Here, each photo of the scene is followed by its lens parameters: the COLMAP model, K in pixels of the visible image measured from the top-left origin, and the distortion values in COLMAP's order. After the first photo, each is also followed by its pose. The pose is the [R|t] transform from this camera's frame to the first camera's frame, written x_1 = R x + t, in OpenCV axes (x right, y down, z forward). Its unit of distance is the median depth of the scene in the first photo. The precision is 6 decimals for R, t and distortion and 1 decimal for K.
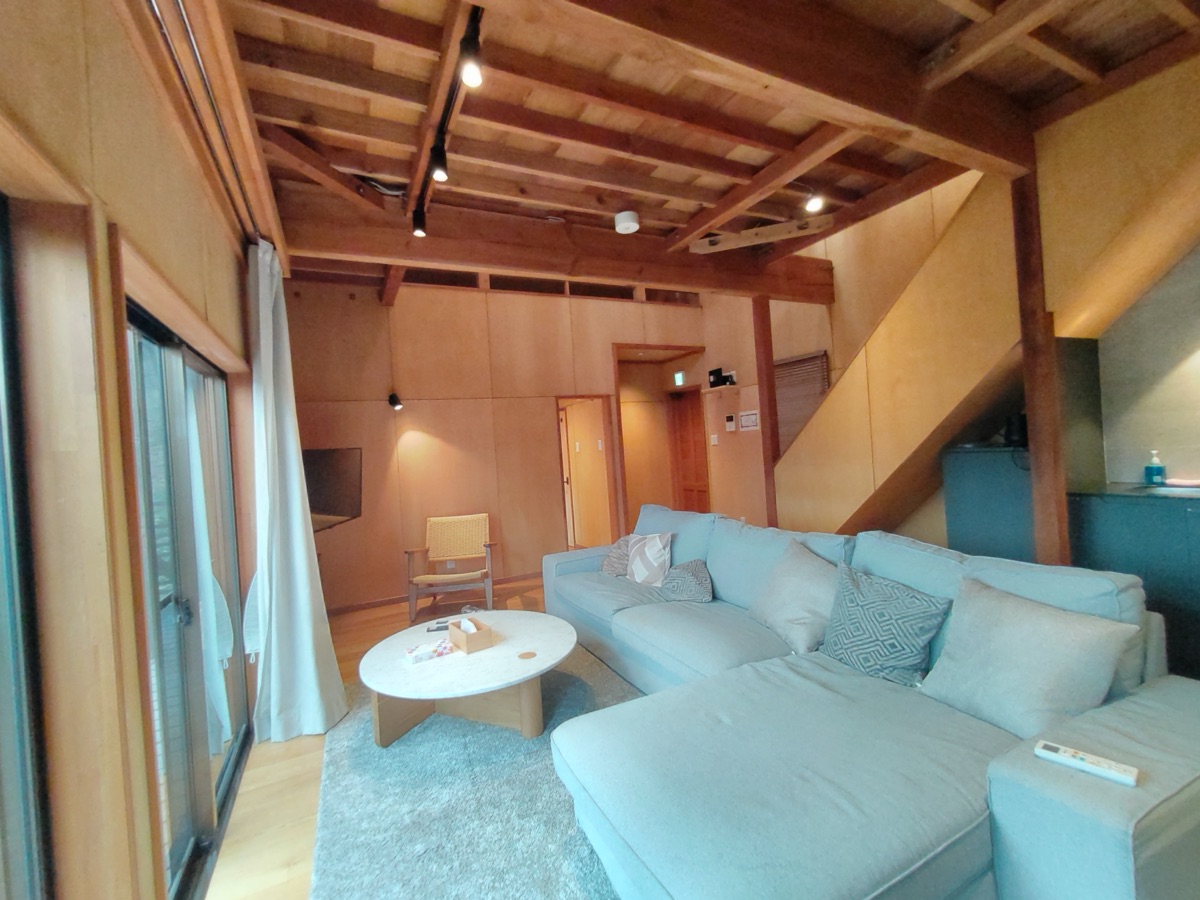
lens RADIAL K [[508.3, 0, 590.2], [0, 508.3, 446.8], [0, 0, 1]] dist [0.001924, 0.002113]
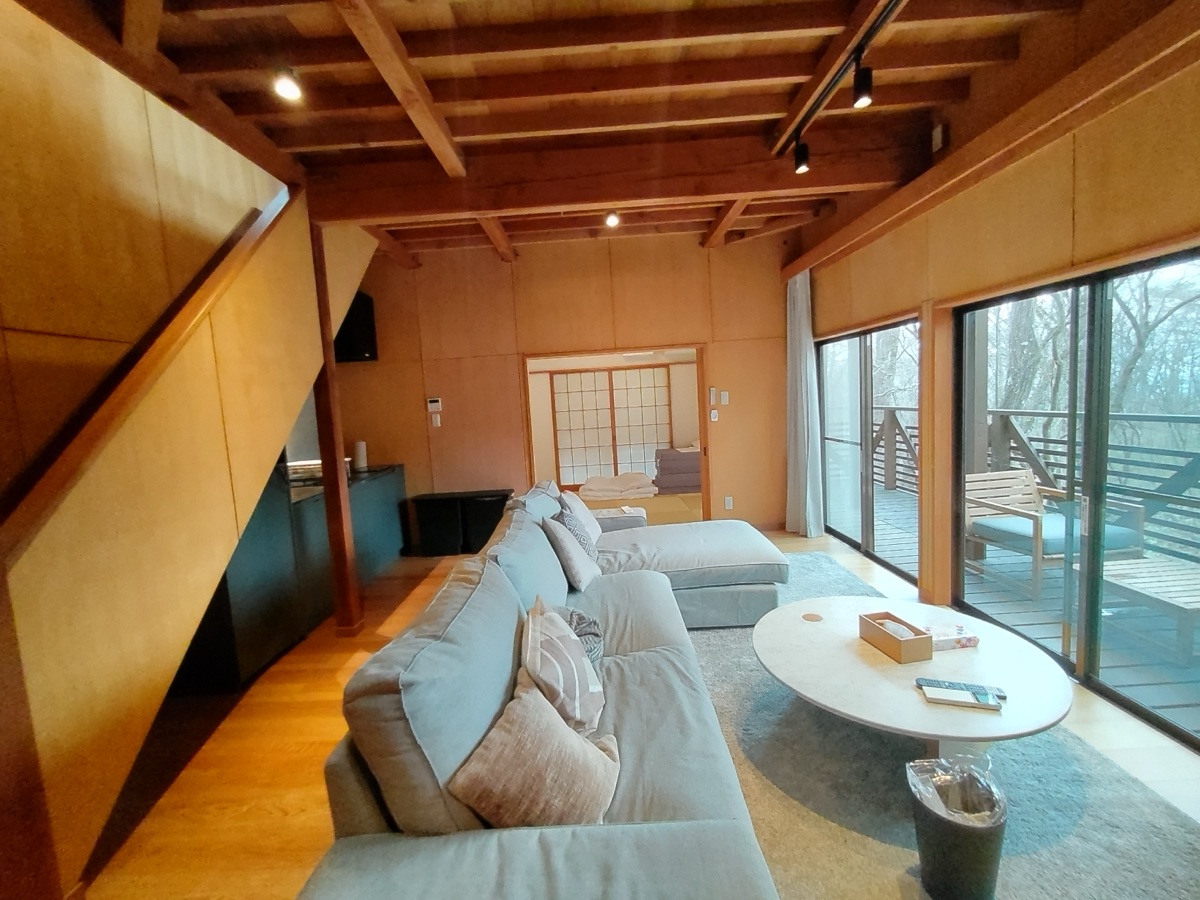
lens RADIAL K [[508.3, 0, 595.3], [0, 508.3, 447.2], [0, 0, 1]] dist [0.001924, 0.002113]
pose [[-0.888590, 0.083591, 0.451021, -0.146009], [0.128955, 0.989124, 0.070742, -0.021966], [-0.440202, 0.121022, -0.889705, 1.364650]]
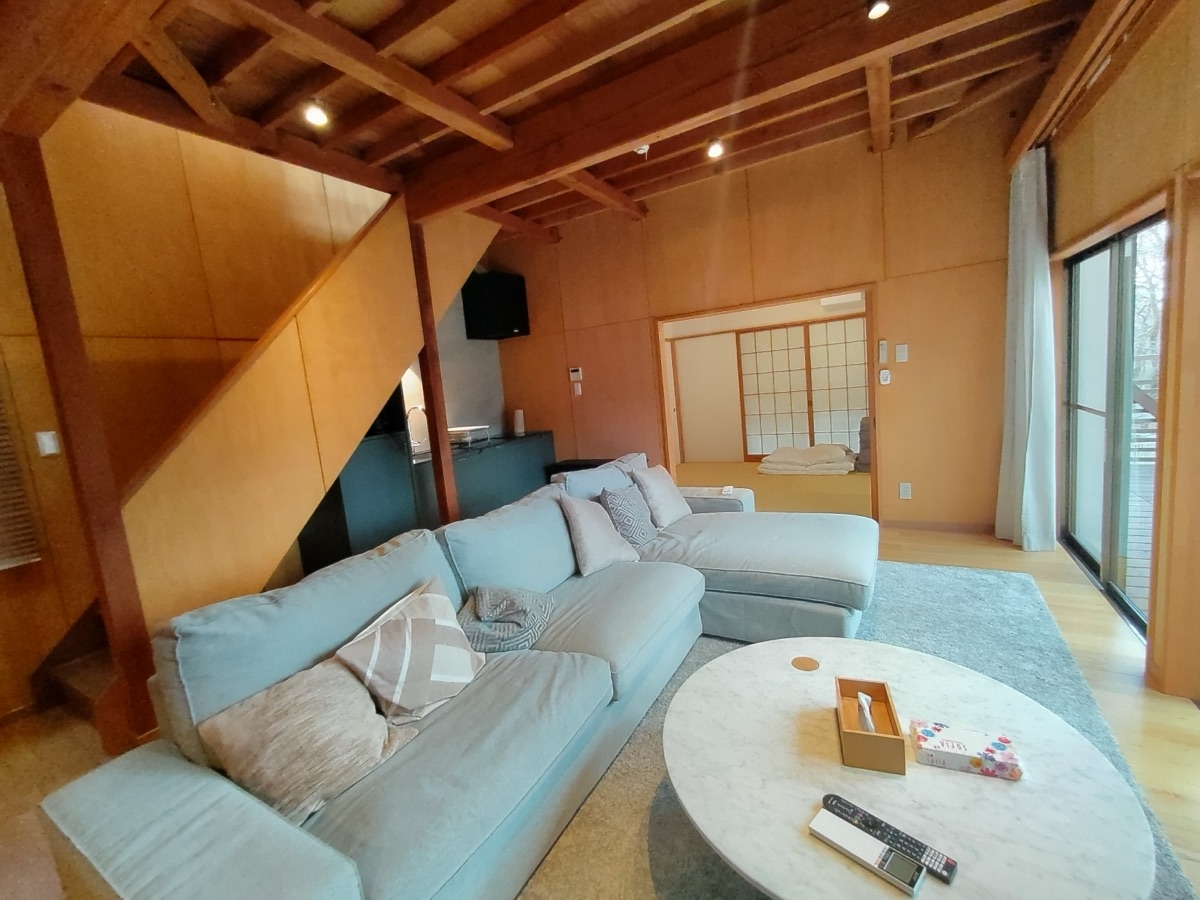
lens RADIAL K [[508.3, 0, 597.1], [0, 508.3, 449.0], [0, 0, 1]] dist [0.001924, 0.002113]
pose [[-0.544636, 0.014320, 0.838550, -0.382620], [0.145592, 0.986287, 0.077718, 0.010890], [-0.825939, 0.164414, -0.539252, 1.072300]]
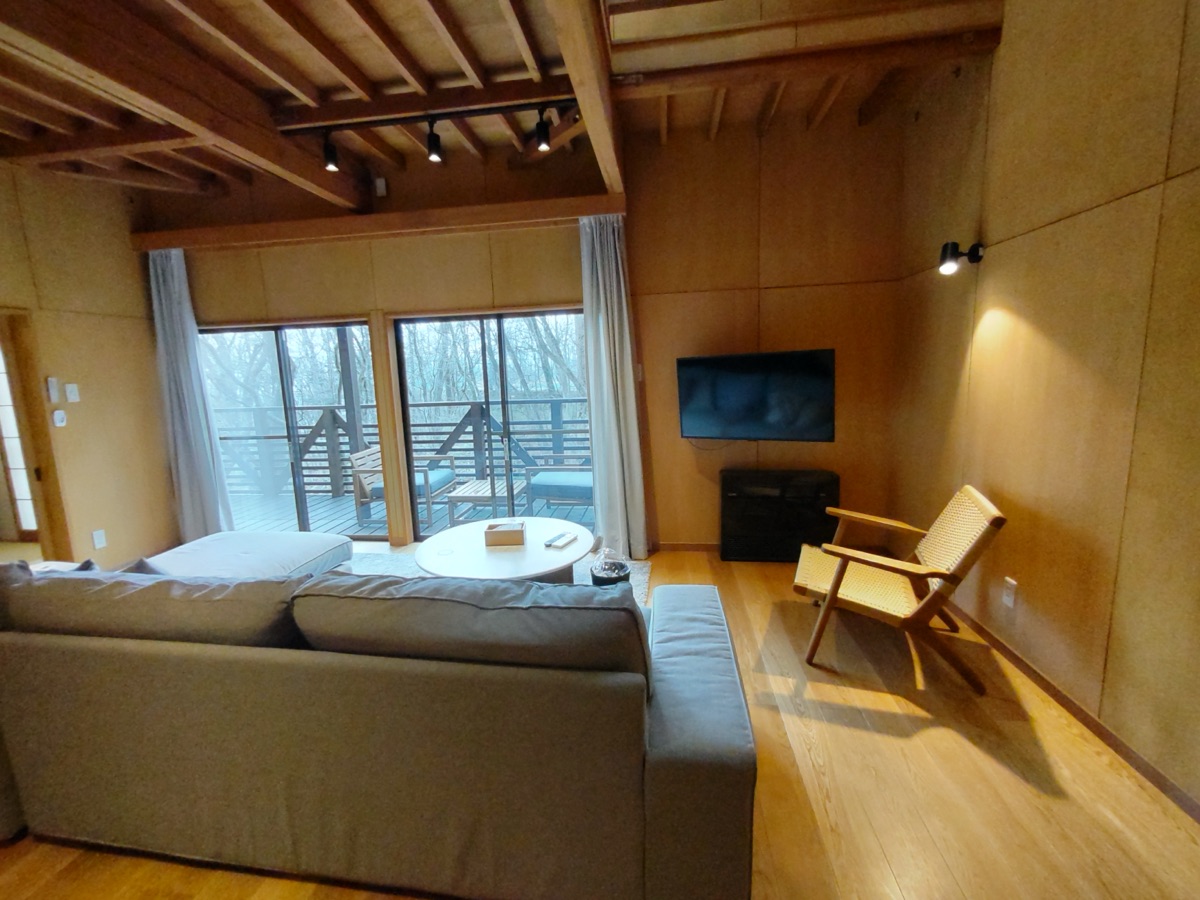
lens RADIAL K [[508.3, 0, 590.2], [0, 508.3, 444.9], [0, 0, 1]] dist [0.001924, 0.002113]
pose [[-0.559491, 0.212236, -0.801203, 0.409819], [0.072073, 0.975456, 0.208066, -0.046053], [0.825697, 0.058666, -0.561055, 1.327778]]
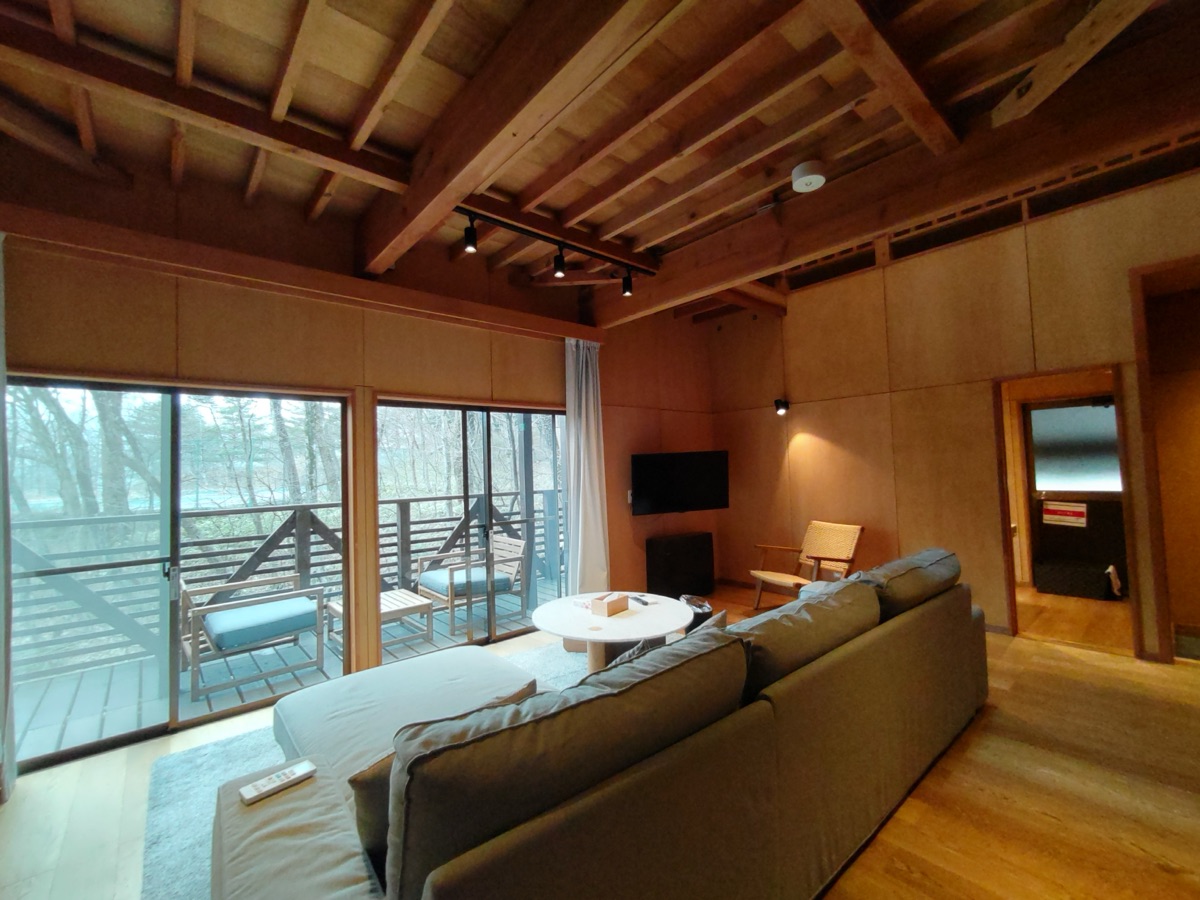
lens RADIAL K [[508.3, 0, 592.6], [0, 508.3, 449.5], [0, 0, 1]] dist [0.001924, 0.002113]
pose [[0.254879, 0.032624, -0.966422, 0.729330], [0.006708, 0.999347, 0.035504, -0.051622], [0.966950, -0.015532, 0.254494, 0.462498]]
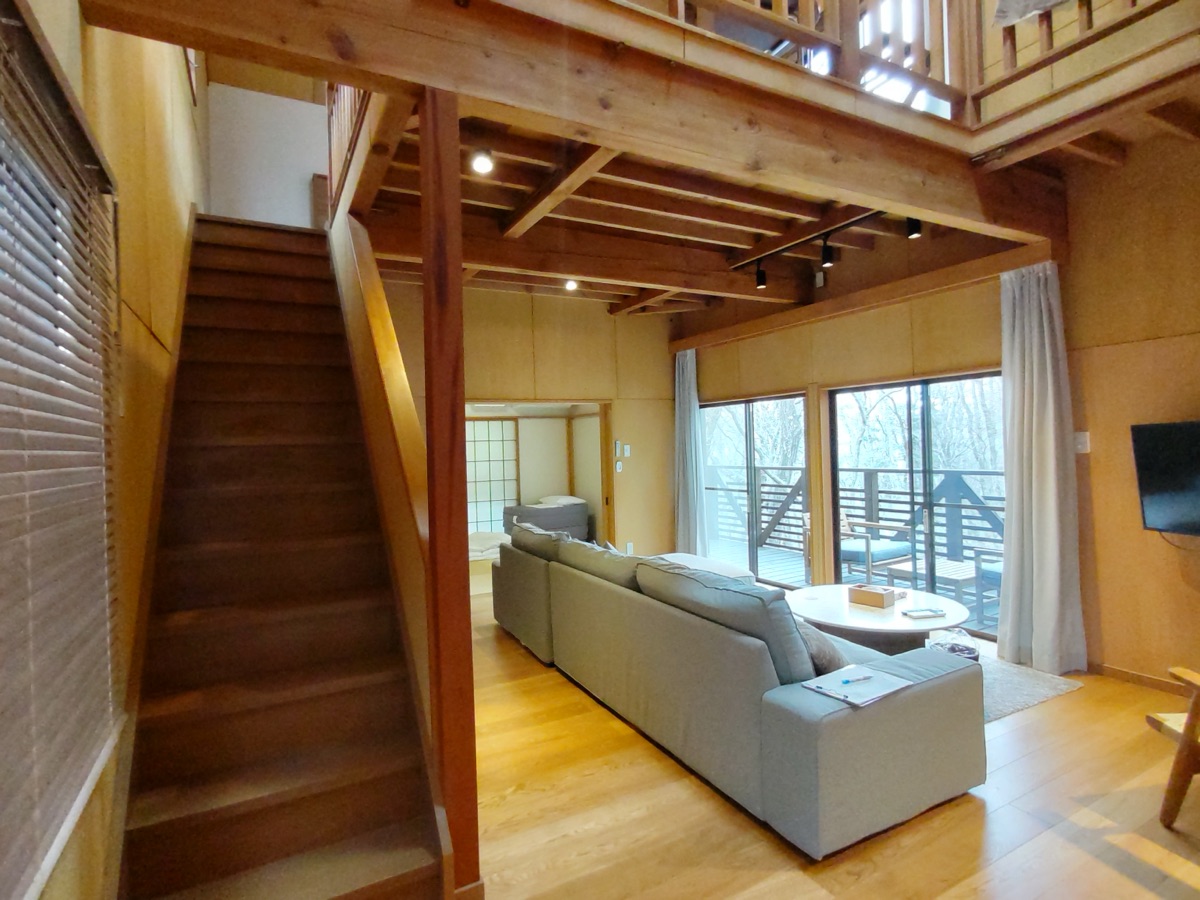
lens RADIAL K [[620.8, 0, 596.1], [0, 620.8, 444.5], [0, 0, 1]] dist [0.000507, 0.001612]
pose [[-0.993722, 0.101506, -0.047038, 0.336353], [0.101353, 0.994835, 0.005633, -0.050039], [0.047367, 0.000830, -0.998877, 1.800552]]
